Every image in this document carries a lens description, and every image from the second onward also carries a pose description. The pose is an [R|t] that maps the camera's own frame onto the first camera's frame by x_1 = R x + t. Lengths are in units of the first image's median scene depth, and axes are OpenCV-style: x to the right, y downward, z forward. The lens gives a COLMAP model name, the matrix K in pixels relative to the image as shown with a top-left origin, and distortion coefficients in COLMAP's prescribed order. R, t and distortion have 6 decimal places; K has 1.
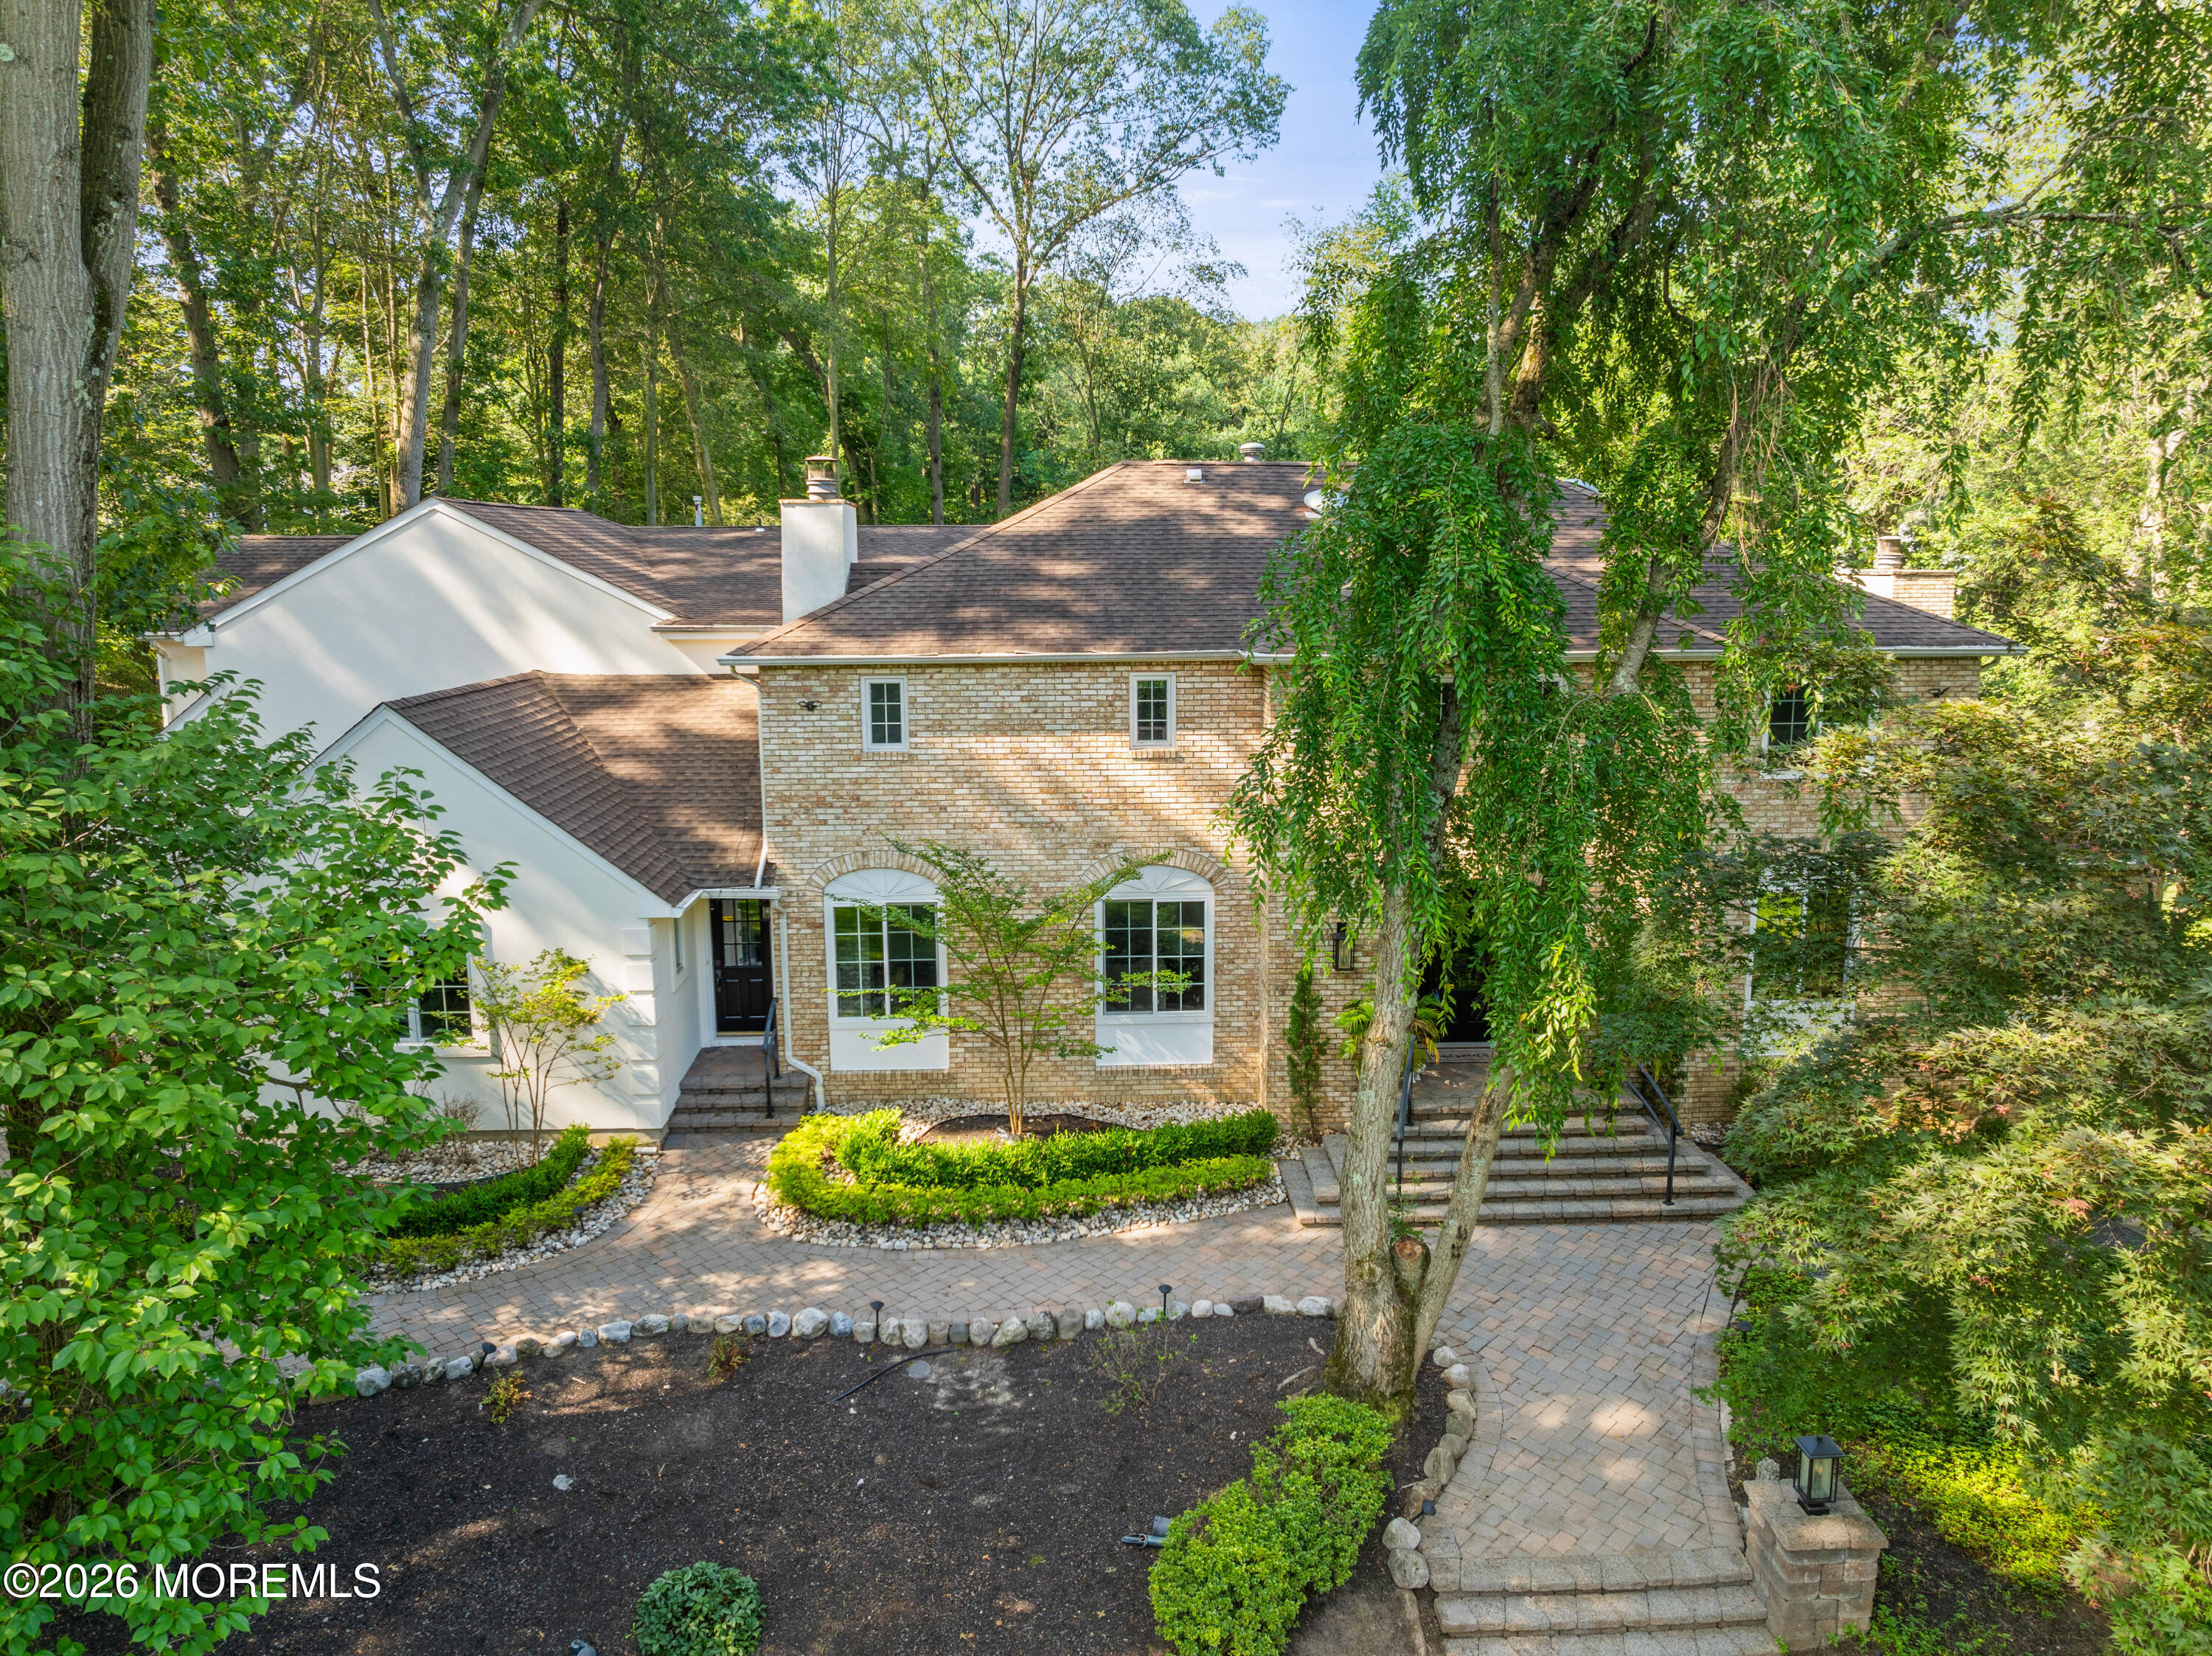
lens RADIAL K [[1600.4, 0, 1106.0], [0, 1600.4, 828.0], [0, 0, 1]] dist [-0.077892, 0.039526]
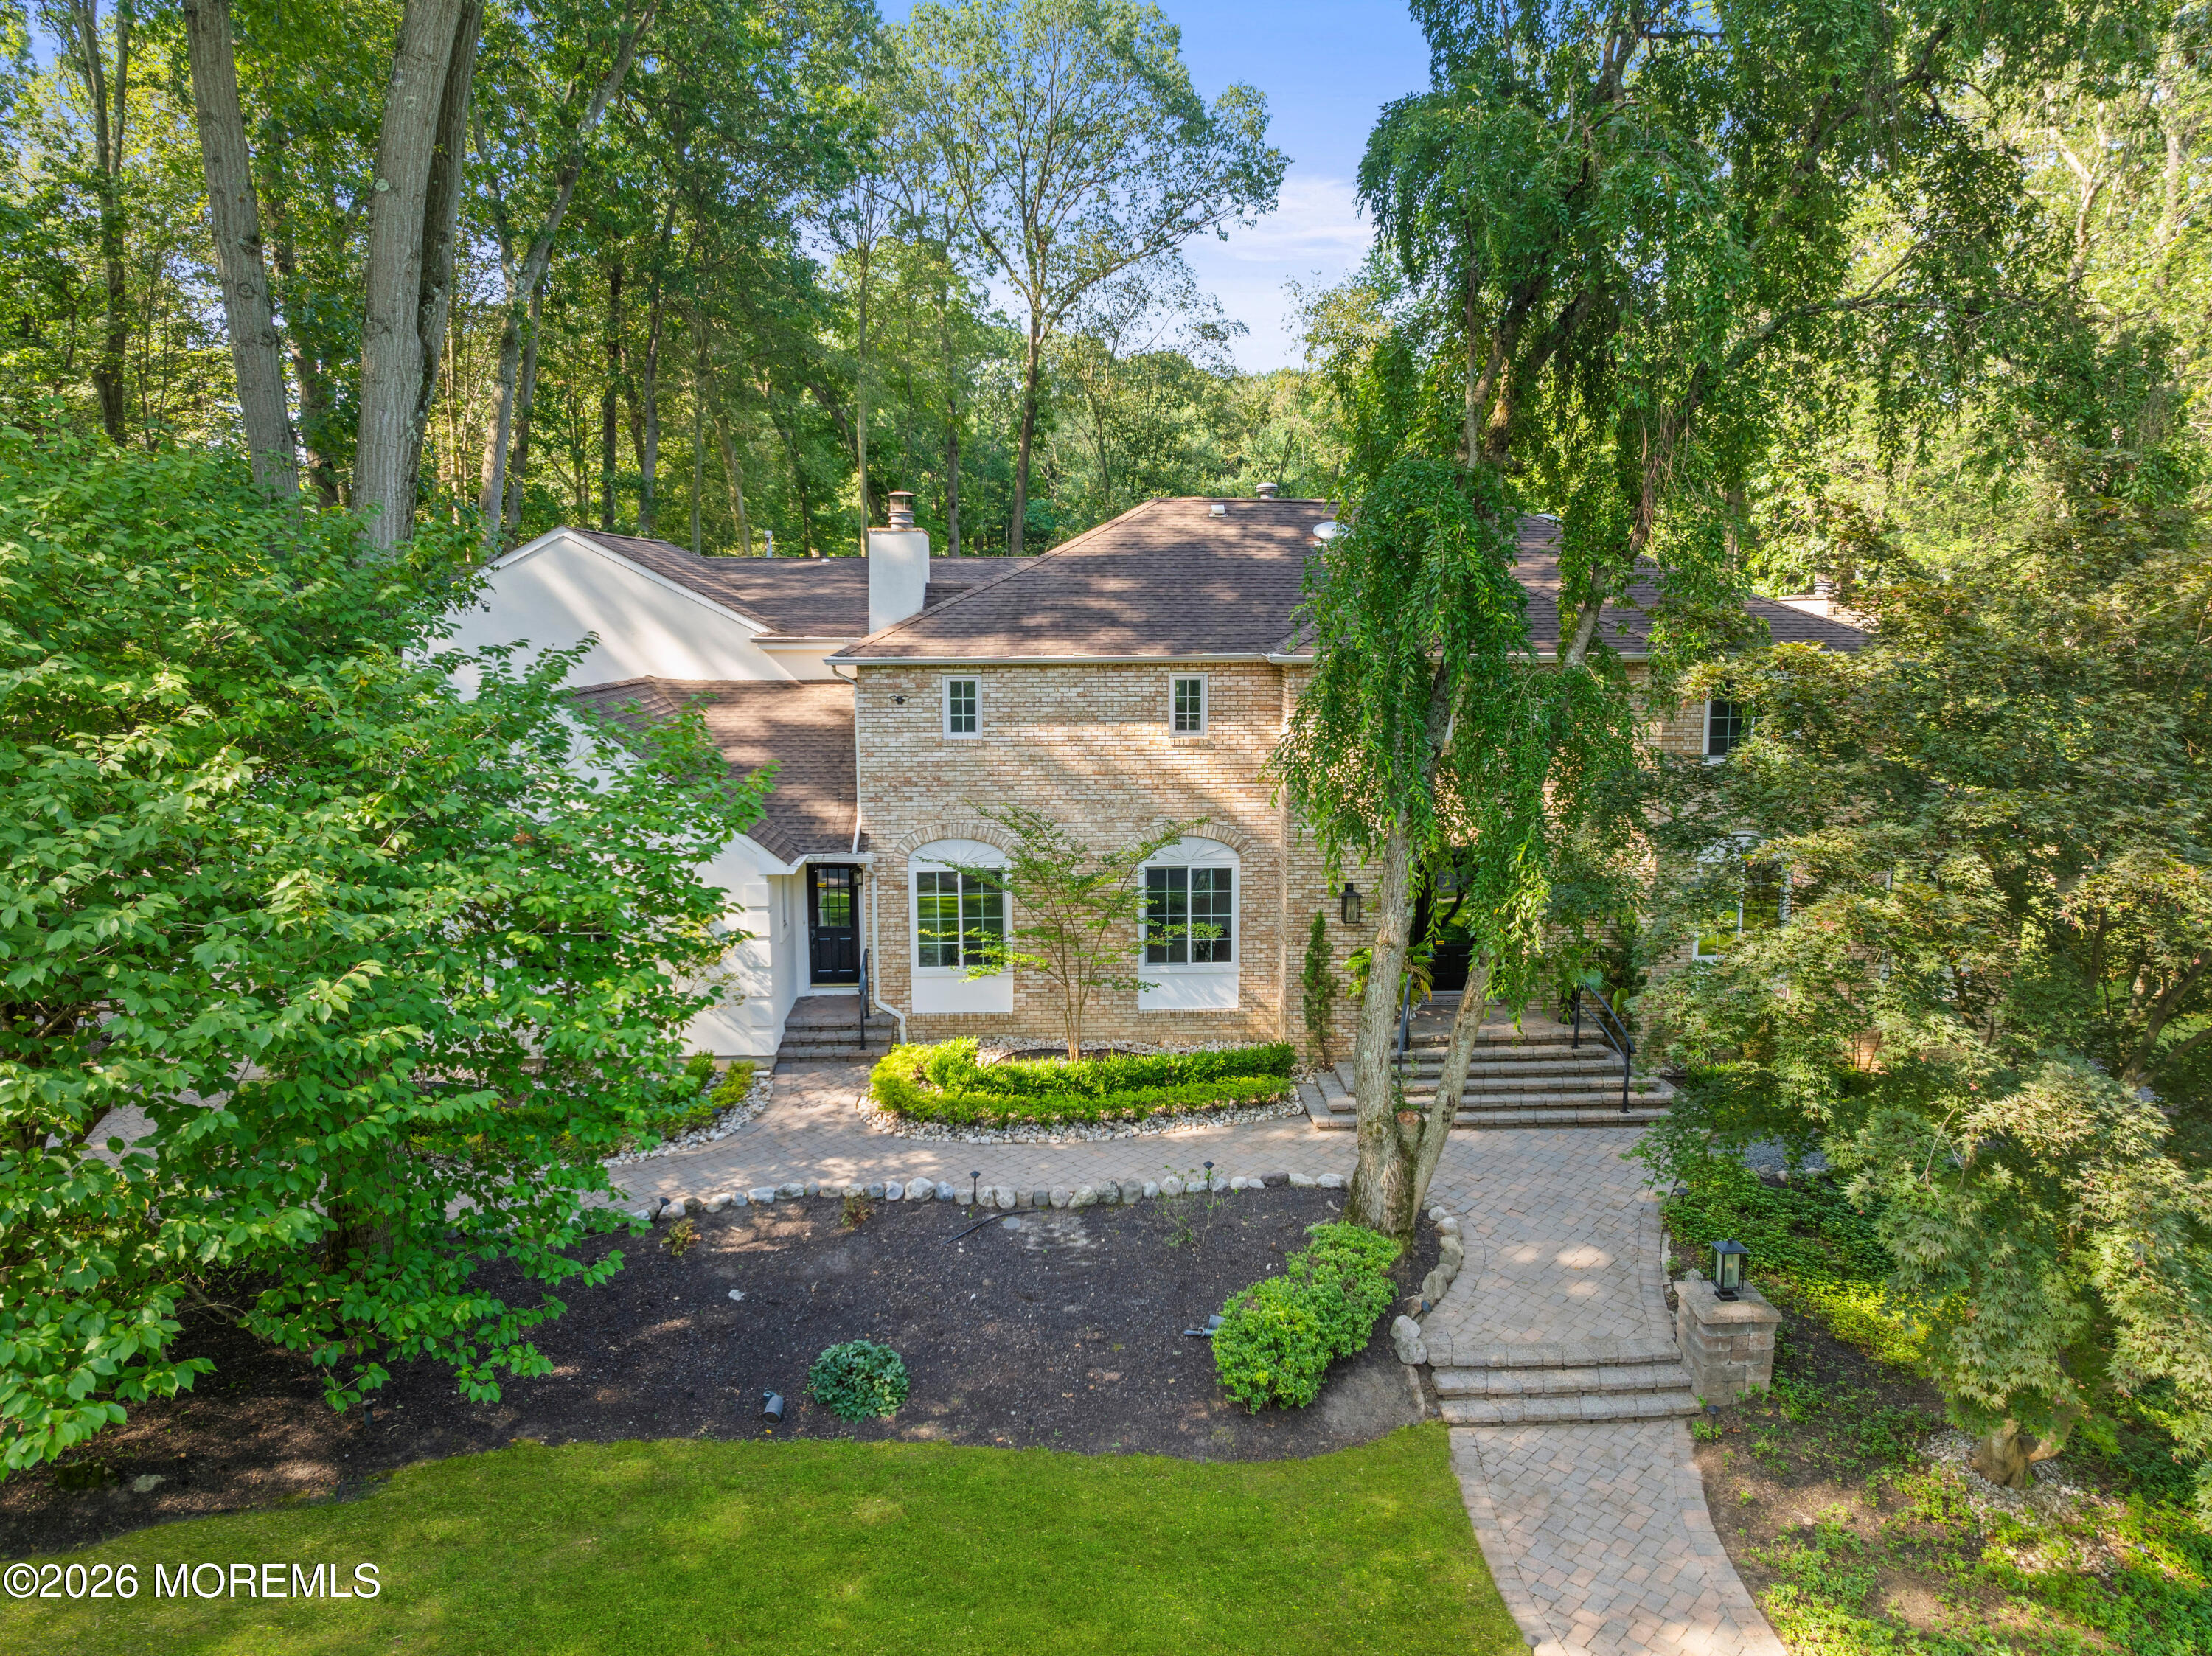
lens RADIAL K [[1600.4, 0, 1106.0], [0, 1600.4, 828.0], [0, 0, 1]] dist [-0.077892, 0.039526]
pose [[0.999986, 0.000729, 0.005318, -0.039834], [-0.000565, 0.999525, -0.030820, 0.056930], [-0.005338, 0.030816, 0.999511, -0.189253]]
